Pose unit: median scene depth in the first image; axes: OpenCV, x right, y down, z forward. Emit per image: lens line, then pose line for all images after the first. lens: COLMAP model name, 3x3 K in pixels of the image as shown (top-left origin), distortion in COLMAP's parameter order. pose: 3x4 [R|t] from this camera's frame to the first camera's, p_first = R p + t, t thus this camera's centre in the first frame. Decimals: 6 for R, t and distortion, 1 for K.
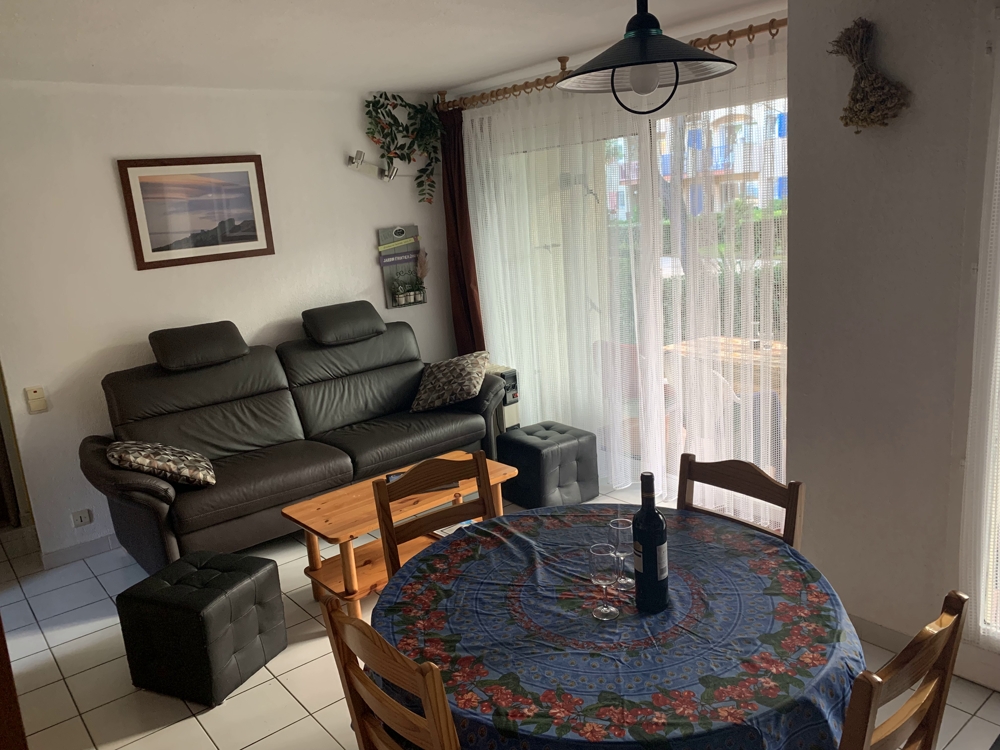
lens RADIAL K [[761.4, 0, 501.1], [0, 761.4, 377.9], [0, 0, 1]] dist [0.020821, -0.040414]
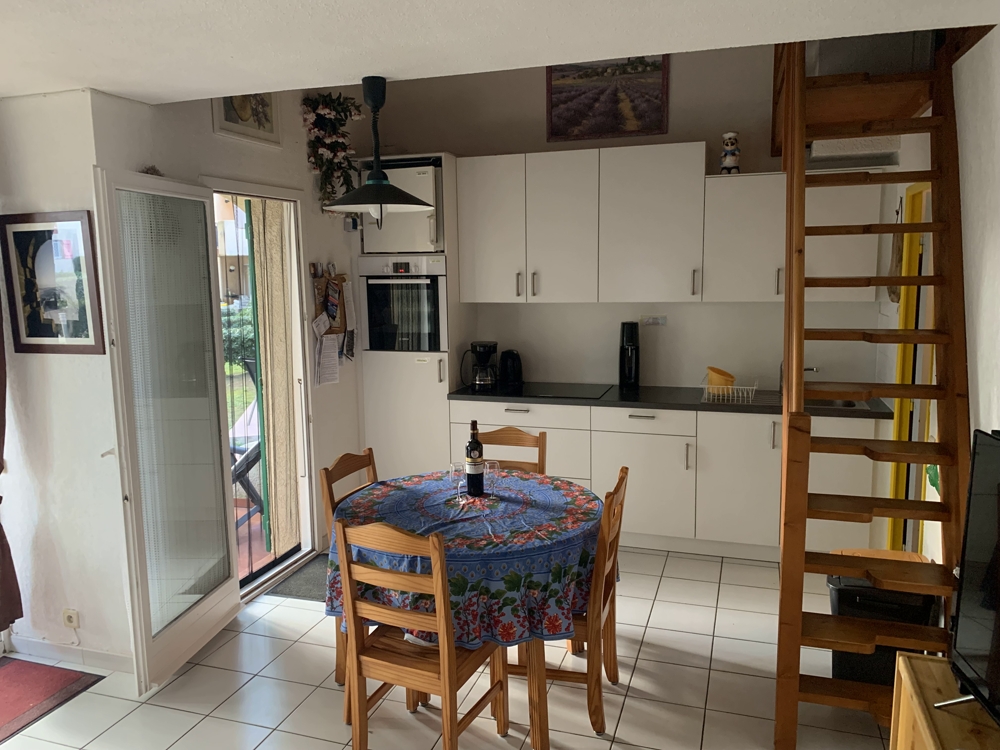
lens RADIAL K [[761.4, 0, 500.5], [0, 761.4, 375.7], [0, 0, 1]] dist [0.020821, -0.040414]
pose [[-0.531554, -0.044834, 0.845837, -0.544225], [0.239502, 0.949892, 0.200861, -0.129696], [-0.812459, 0.309348, -0.494181, 0.698340]]
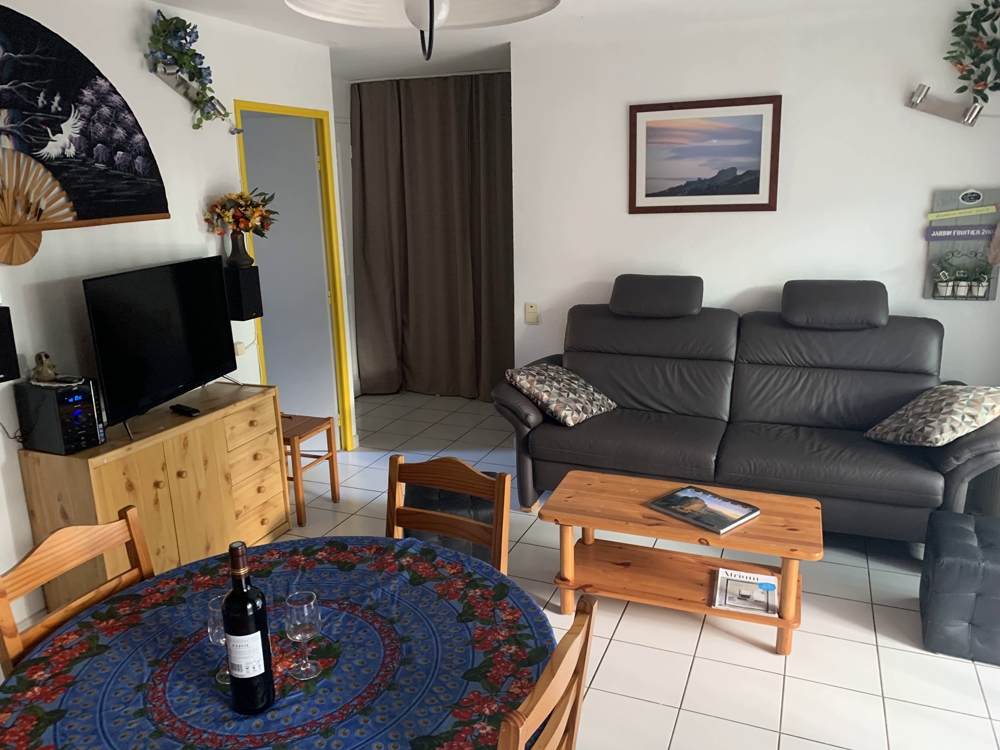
lens RADIAL K [[761.4, 0, 498.5], [0, 761.4, 374.7], [0, 0, 1]] dist [0.020821, -0.040414]
pose [[0.470588, 0.277932, -0.837437, 0.347702], [-0.208818, 0.957214, 0.200341, -0.094437], [0.857287, 0.080594, 0.508491, 0.310653]]
